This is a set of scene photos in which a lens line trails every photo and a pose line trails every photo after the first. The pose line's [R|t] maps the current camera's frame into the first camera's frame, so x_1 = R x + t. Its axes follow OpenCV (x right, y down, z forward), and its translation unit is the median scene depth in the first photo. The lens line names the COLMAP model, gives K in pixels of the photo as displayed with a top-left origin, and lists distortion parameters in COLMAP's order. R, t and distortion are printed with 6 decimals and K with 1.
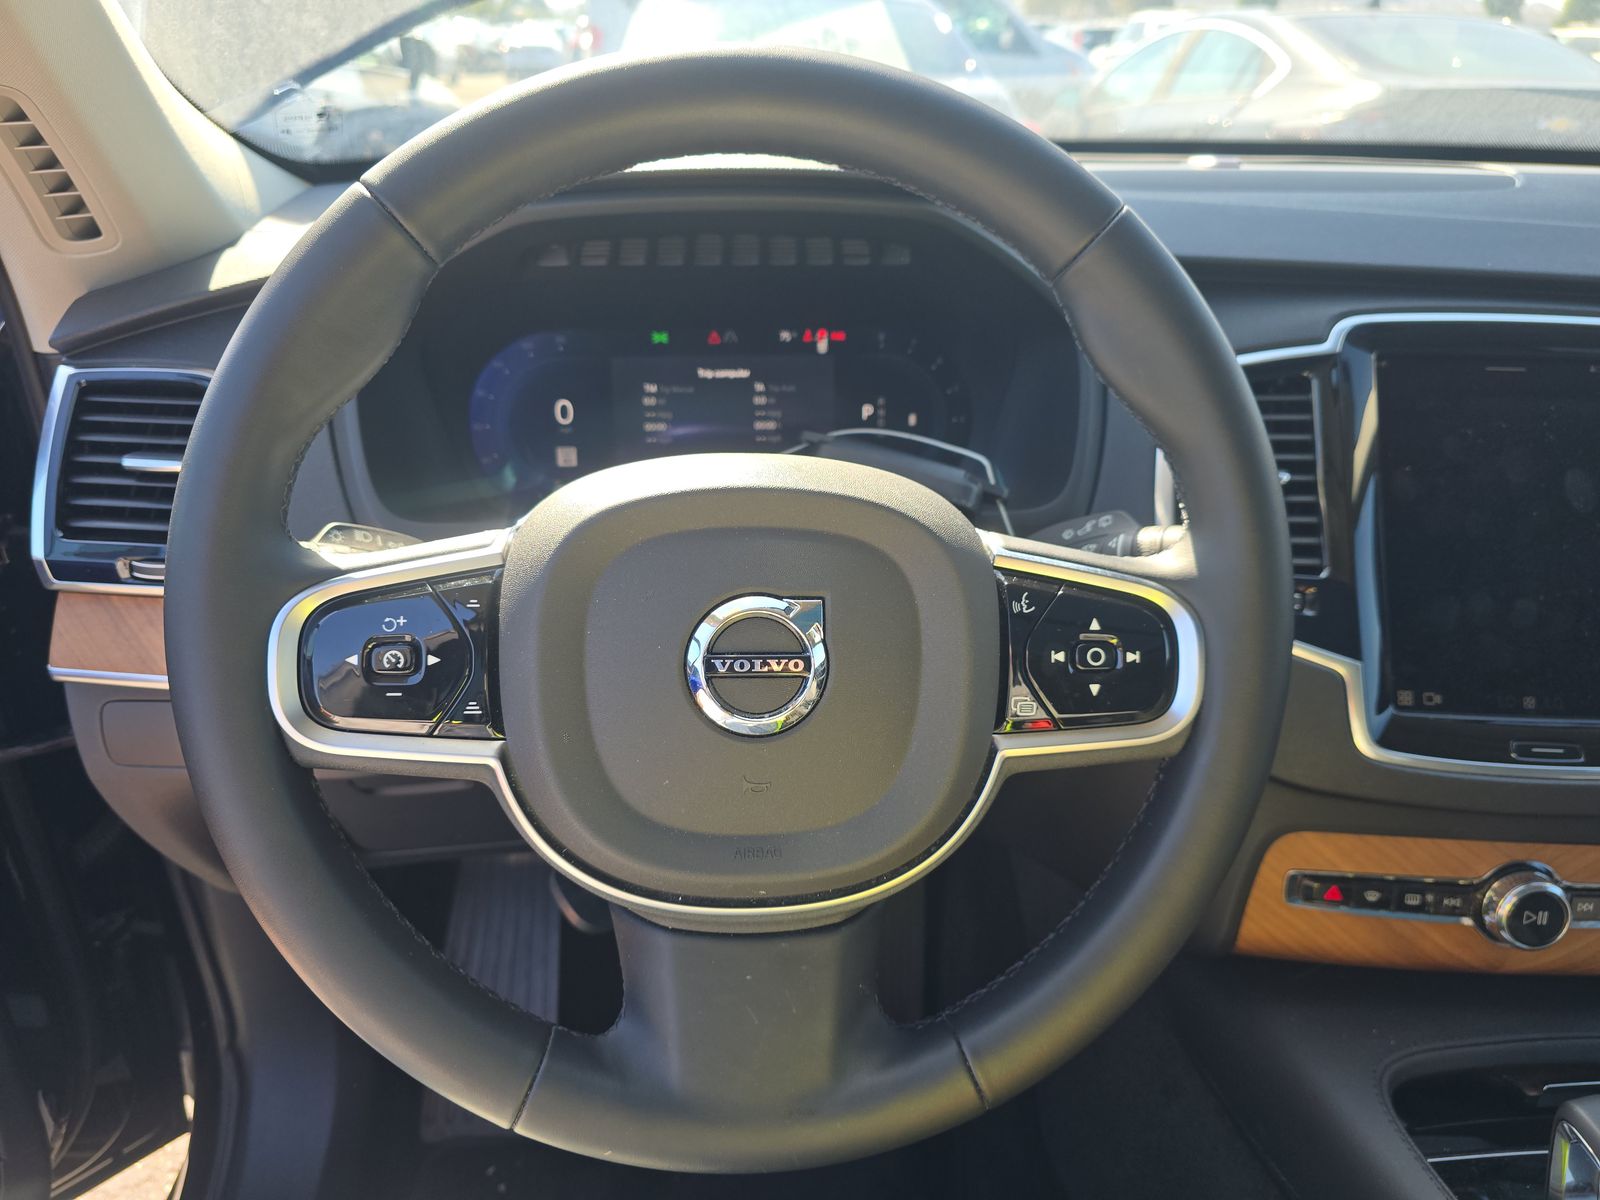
lens RADIAL K [[1049.3, 0, 797.1], [0, 1049.3, 607.7], [0, 0, 1]] dist [0.055109, -0.036219]
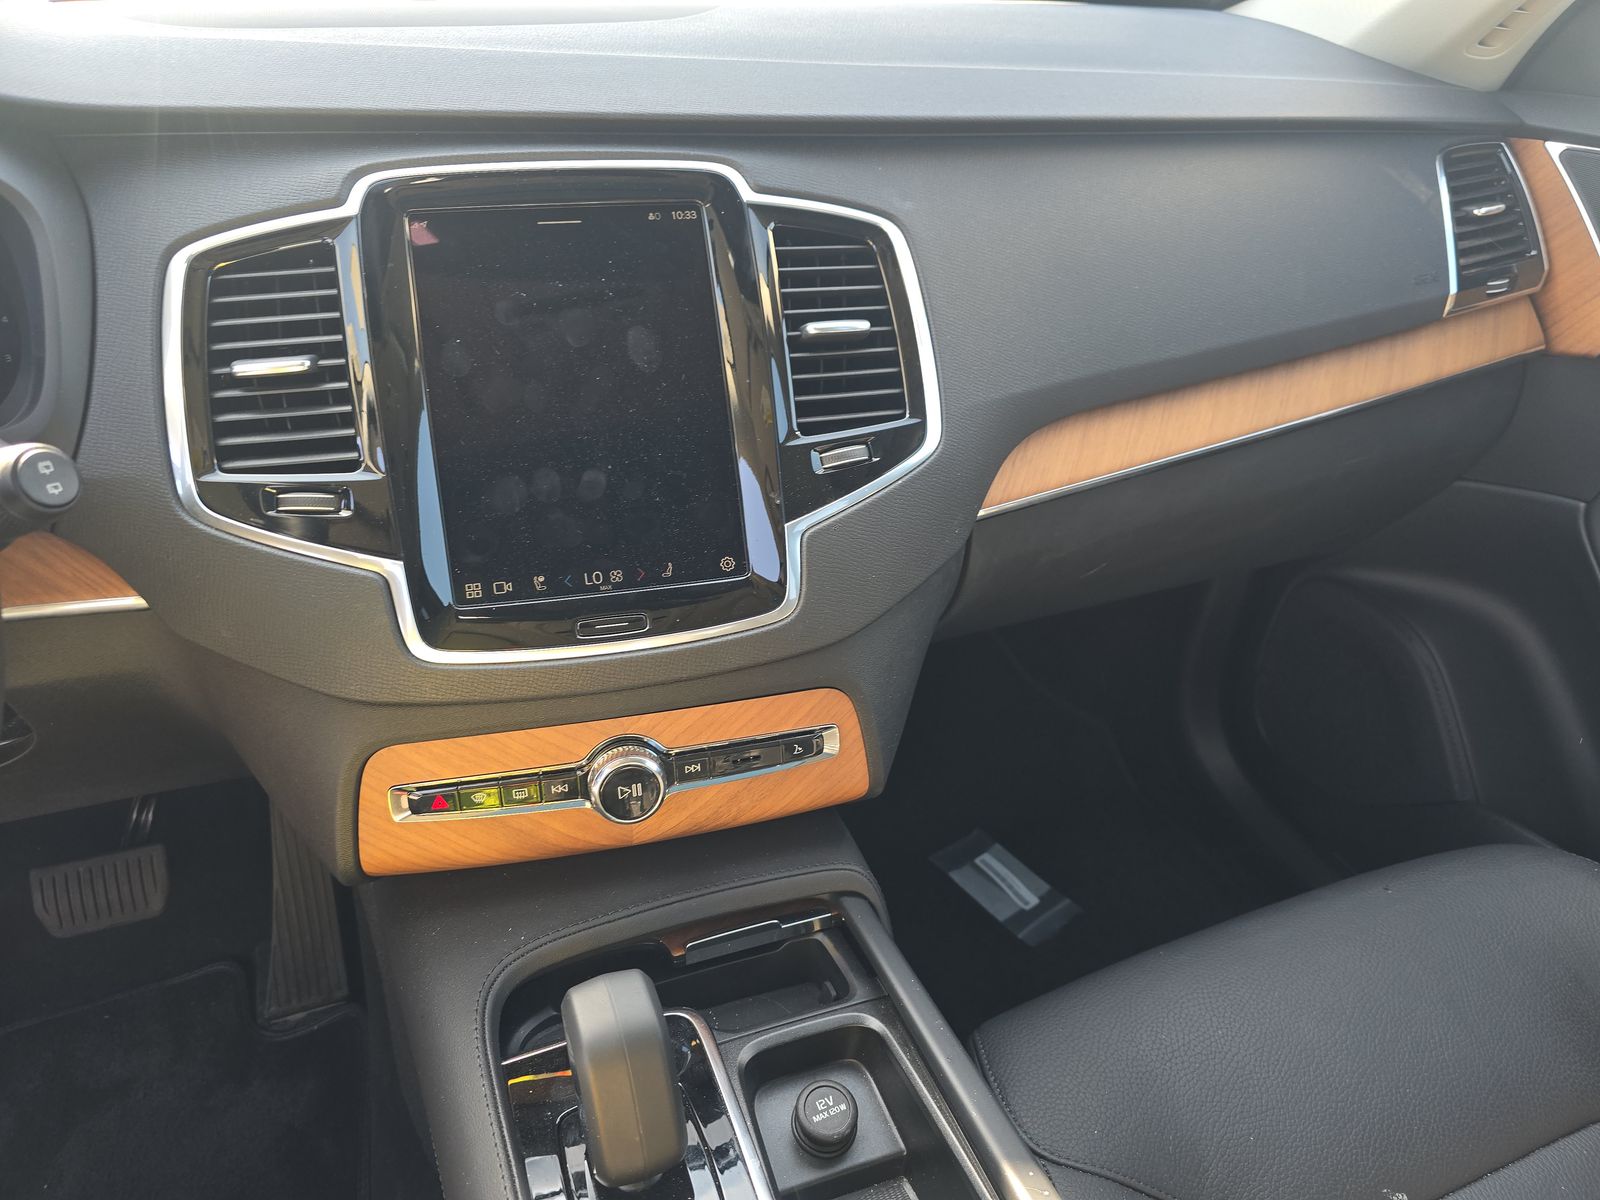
lens RADIAL K [[1053.0, 0, 800.0], [0, 1053.0, 600.0], [0, 0, 1]] dist [0.051321, -0.035749]
pose [[0.967566, -0.147039, 0.205415, 0.379924], [0.124207, 0.984973, 0.120003, 0.009493], [-0.219973, -0.090596, 0.971290, 0.015790]]
